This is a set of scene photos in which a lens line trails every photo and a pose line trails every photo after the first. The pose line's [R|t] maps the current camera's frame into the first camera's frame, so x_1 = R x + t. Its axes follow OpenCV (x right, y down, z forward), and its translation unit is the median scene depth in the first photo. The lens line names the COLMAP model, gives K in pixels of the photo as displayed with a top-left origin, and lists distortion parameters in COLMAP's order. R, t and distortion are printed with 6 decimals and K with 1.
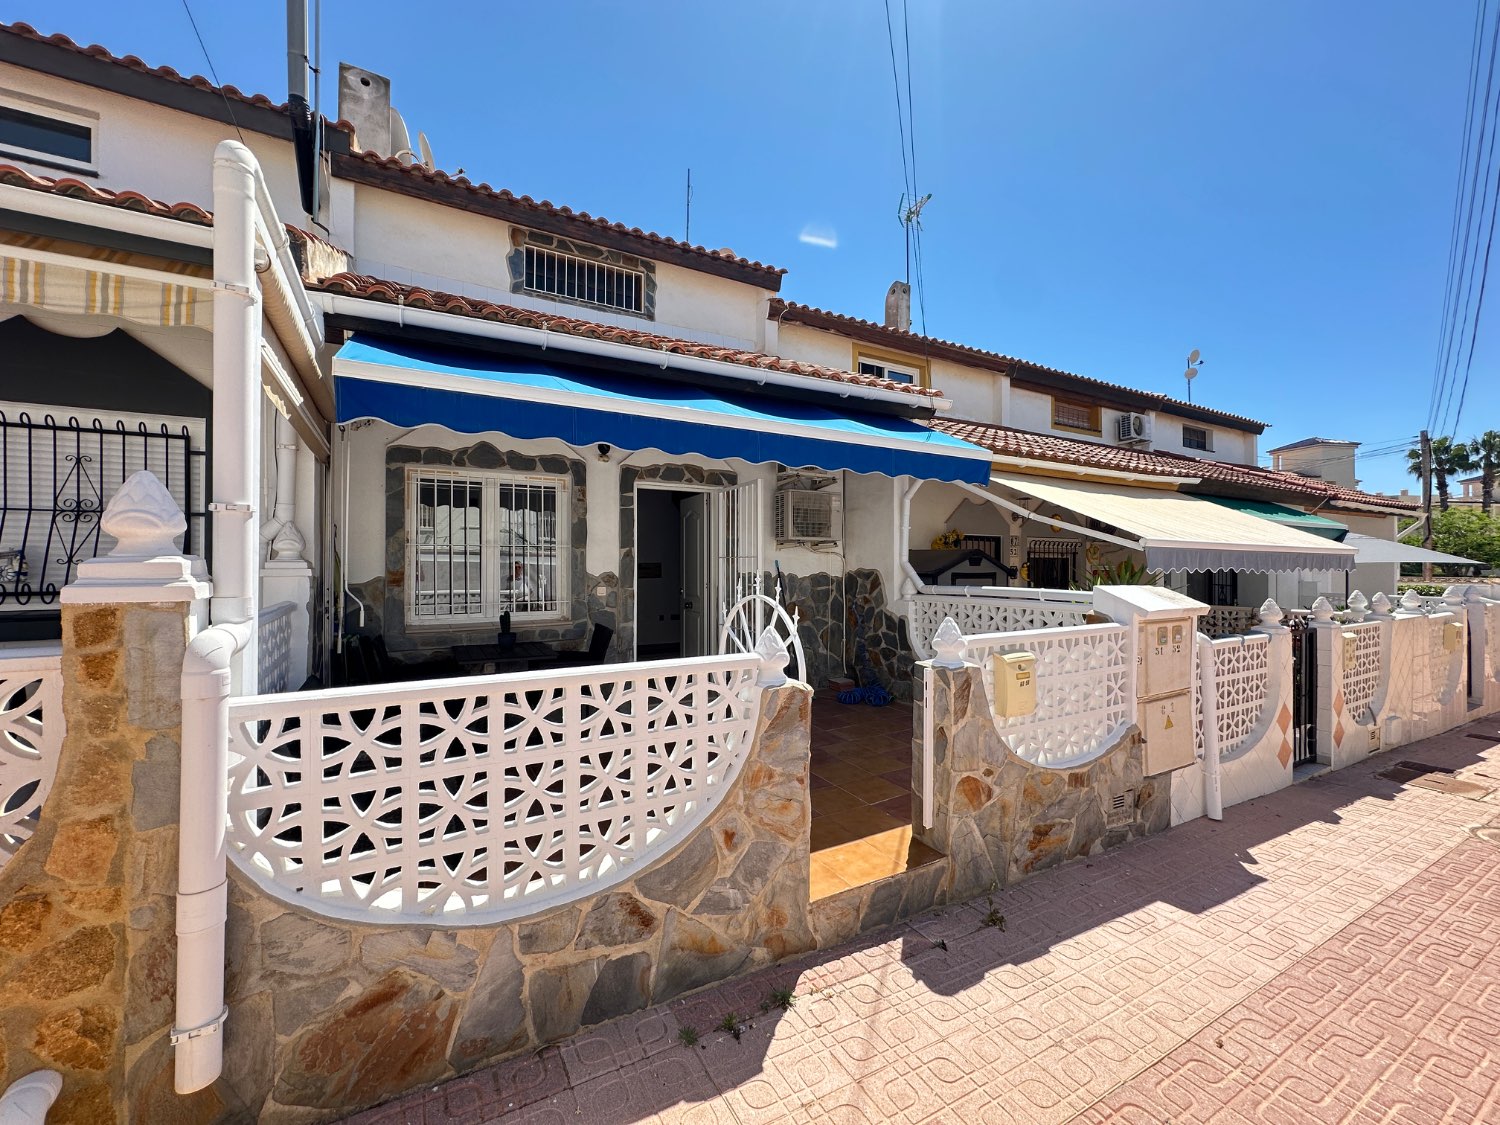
lens RADIAL K [[602.0, 0, 750.0], [0, 602.0, 562.5], [0, 0, 1]] dist [-0.000521, 0.000040]
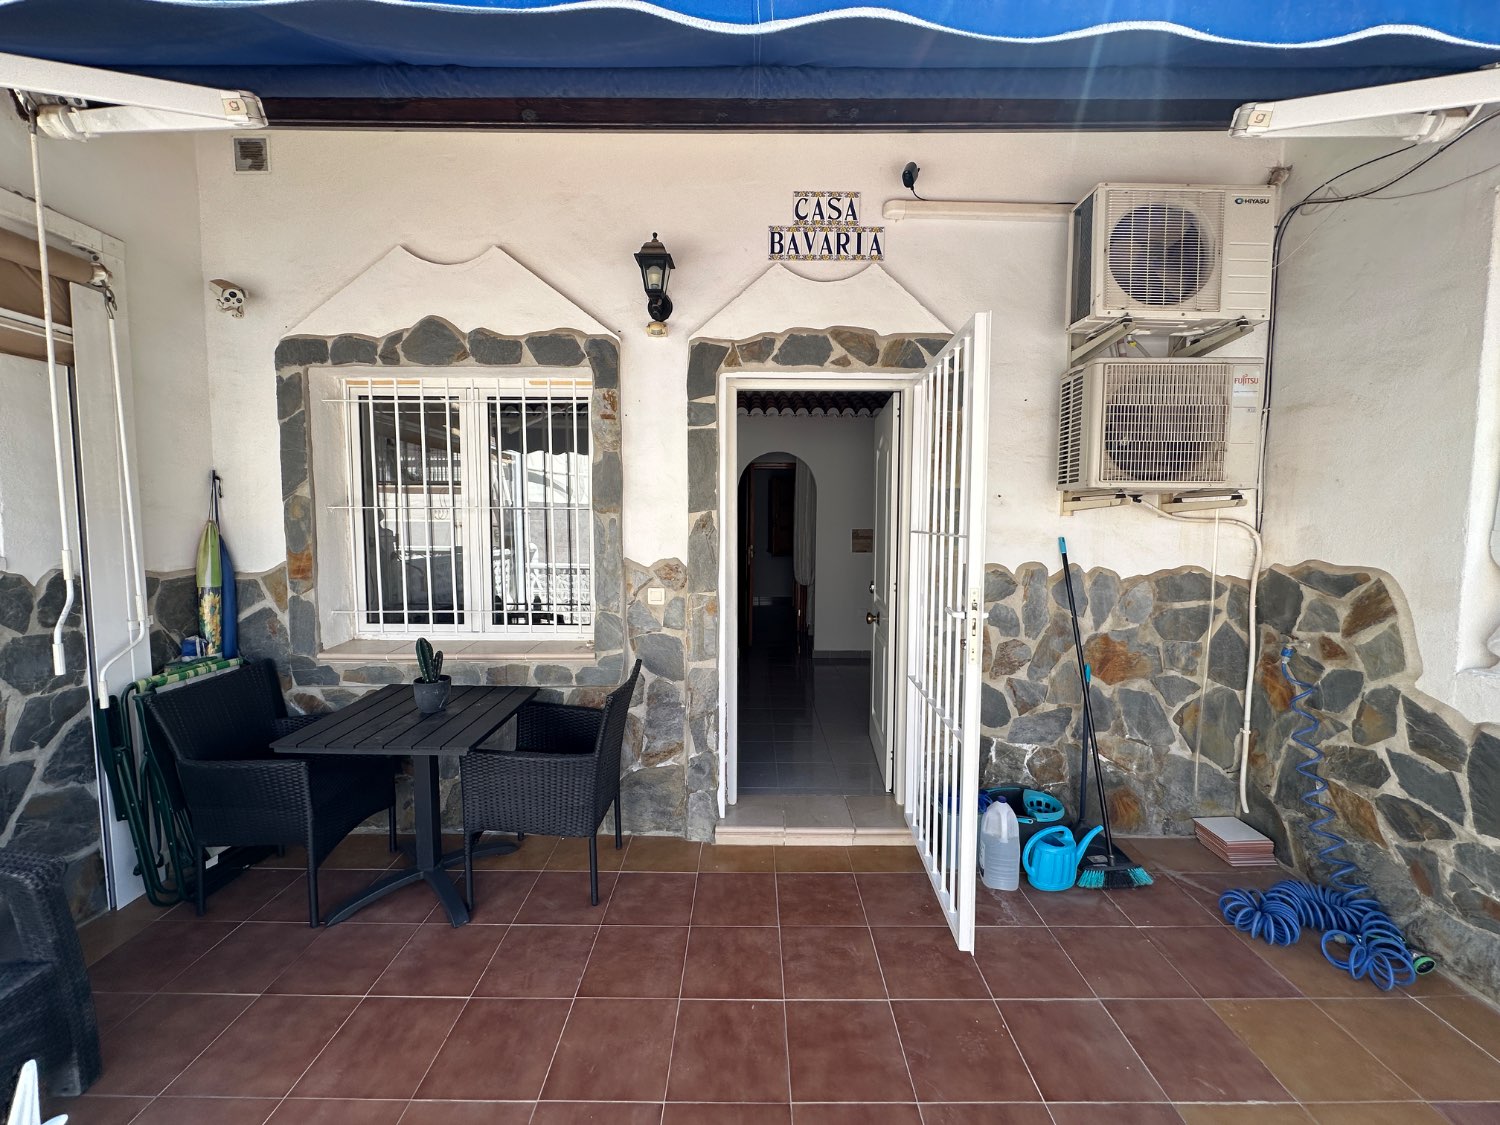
lens RADIAL K [[602.0, 0, 750.0], [0, 602.0, 562.5], [0, 0, 1]] dist [-0.000521, 0.000040]
pose [[0.869533, 0.040052, -0.492248, 0.064177], [-0.005170, 0.997390, 0.072021, -0.015943], [0.493847, -0.060080, 0.867471, 0.521417]]
